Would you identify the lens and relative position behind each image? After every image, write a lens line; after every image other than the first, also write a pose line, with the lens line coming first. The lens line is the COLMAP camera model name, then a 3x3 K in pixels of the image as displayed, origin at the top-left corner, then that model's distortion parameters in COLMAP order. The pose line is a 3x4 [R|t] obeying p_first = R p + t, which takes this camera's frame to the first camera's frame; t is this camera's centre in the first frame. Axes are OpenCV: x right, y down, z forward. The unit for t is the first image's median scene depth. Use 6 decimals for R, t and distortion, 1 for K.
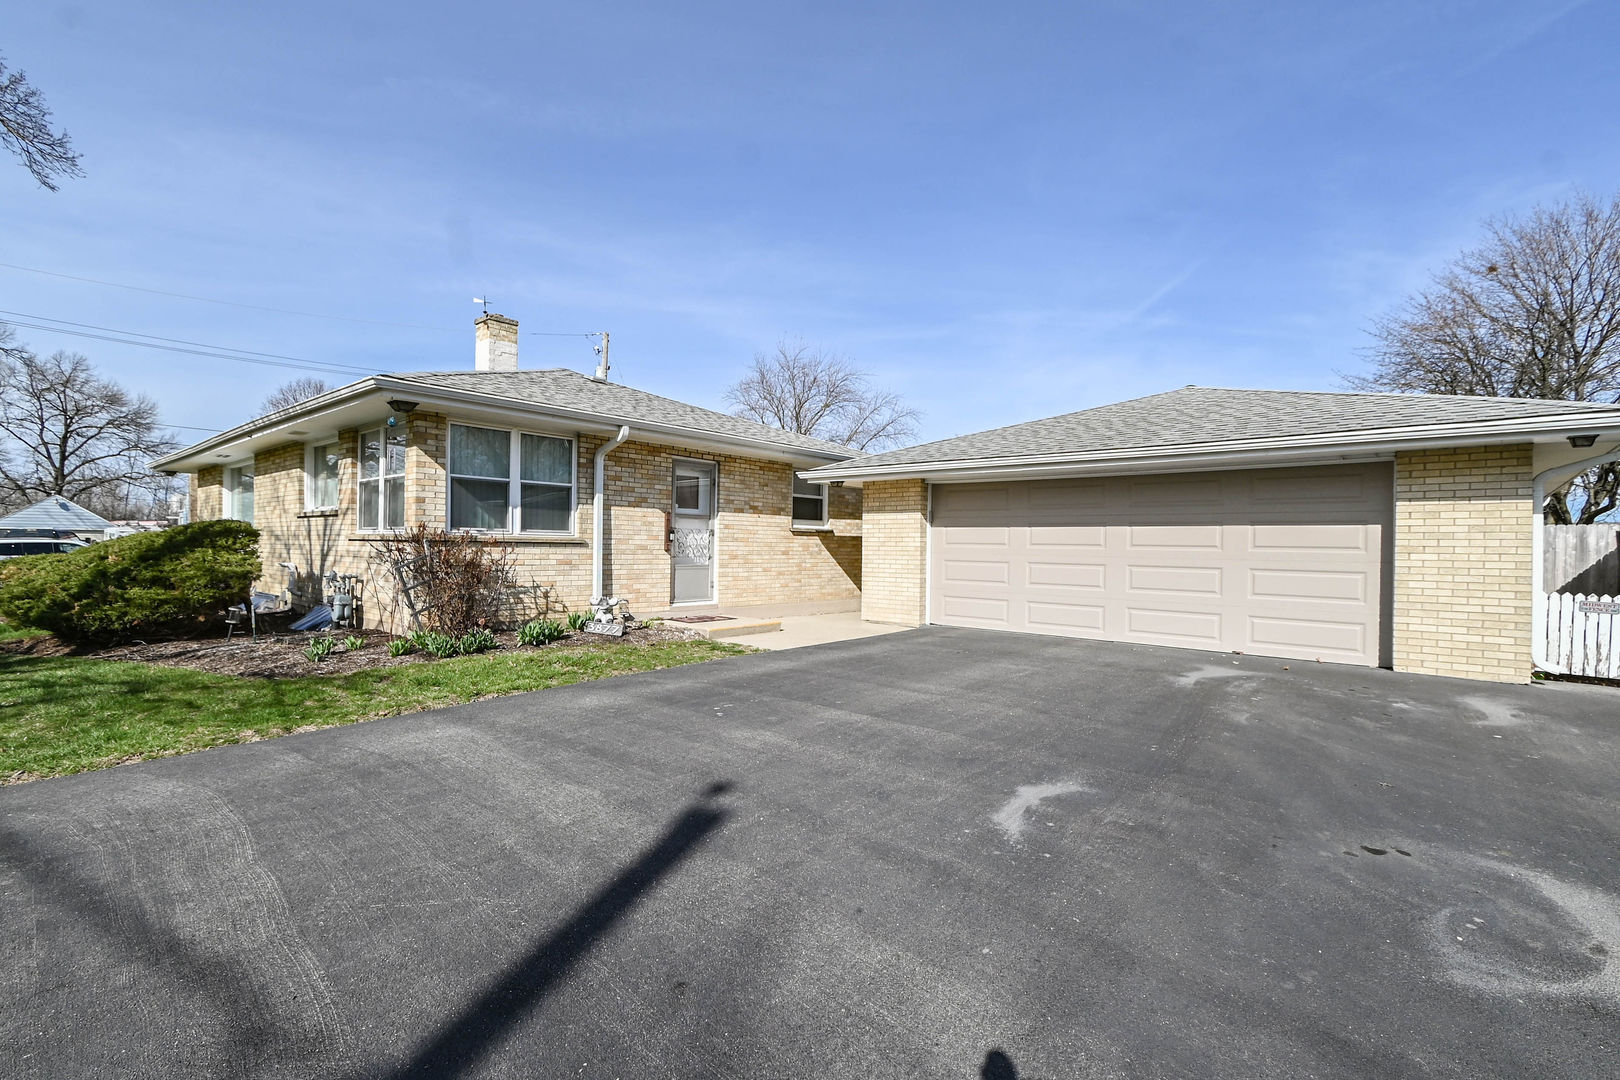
lens RADIAL K [[711.6, 0, 801.8], [0, 711.6, 546.8], [0, 0, 1]] dist [0.005673, -0.004587]
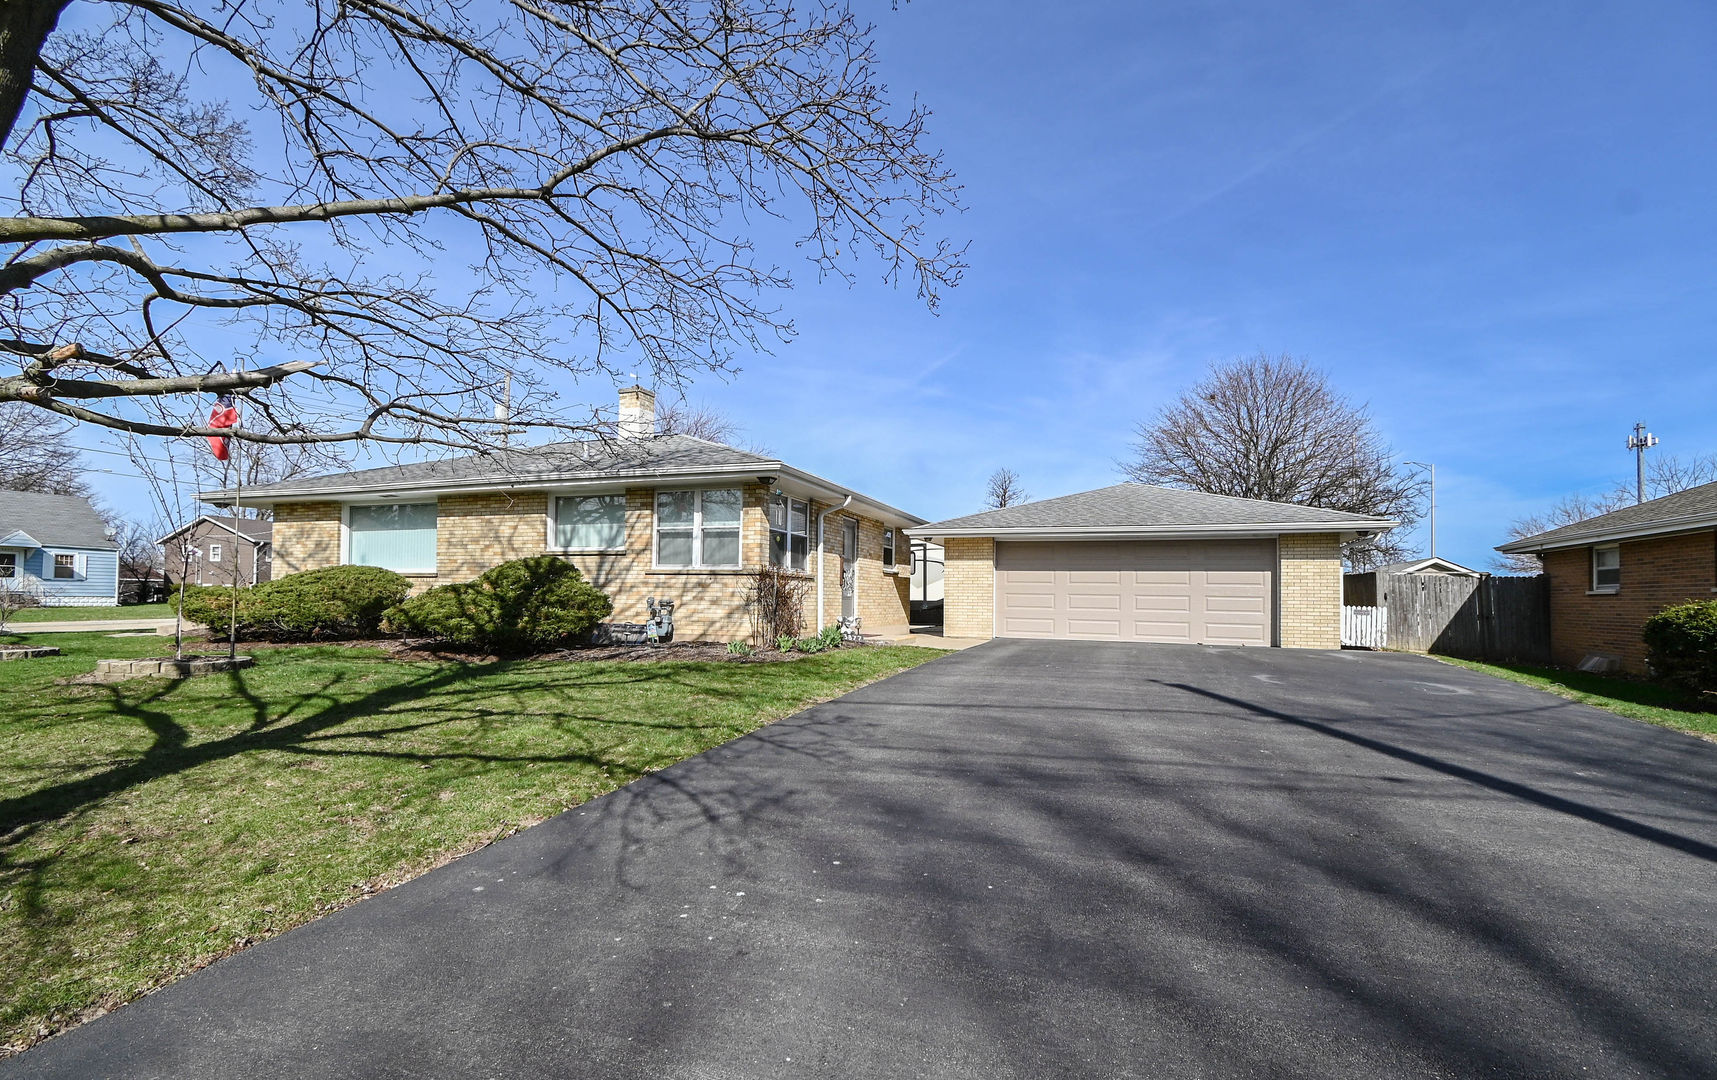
lens RADIAL K [[722.7, 0, 840.1], [0, 722.7, 546.2], [0, 0, 1]] dist [0.000415, -0.000016]
pose [[0.943604, 0.024745, 0.330150, -0.715325], [-0.002580, 0.997722, -0.067406, 0.027252], [-0.331066, 0.062753, 0.941518, -0.346783]]
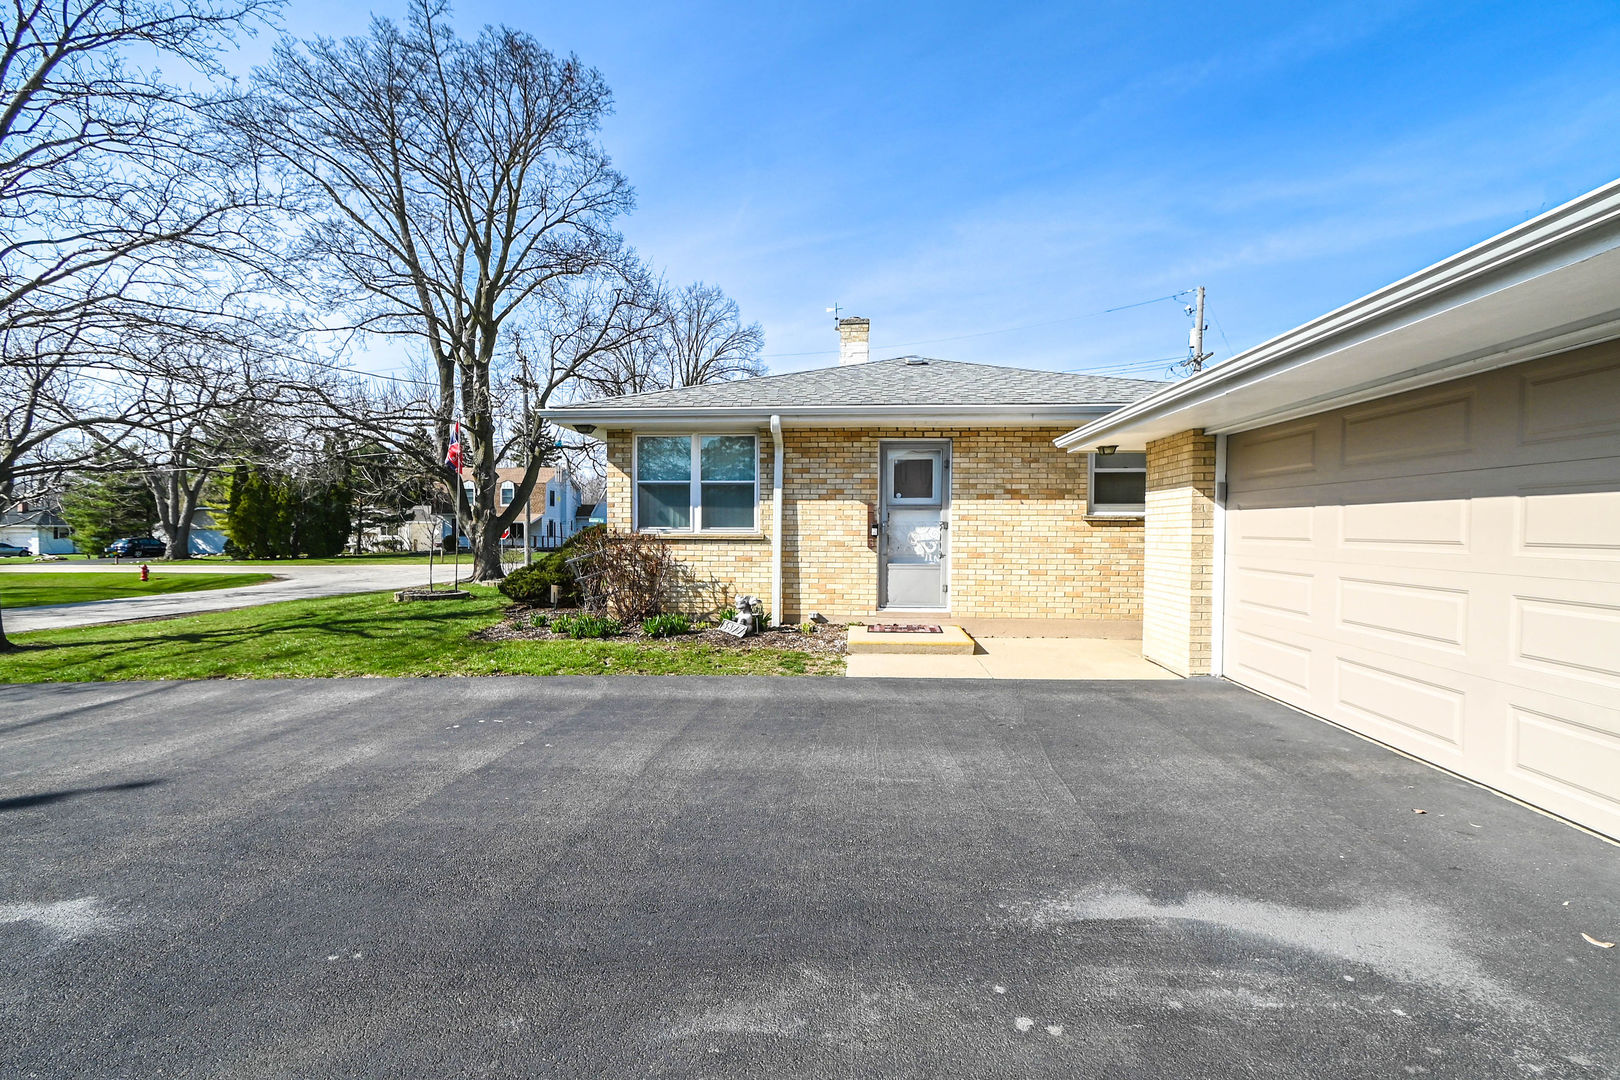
lens RADIAL K [[716.2, 0, 815.1], [0, 716.2, 544.1], [0, 0, 1]] dist [0.006778, 0.000441]
pose [[0.613962, 0.003813, -0.789327, 0.511810], [0.004435, 0.999956, 0.008280, -0.006931], [0.789323, -0.008584, 0.613918, 0.440649]]
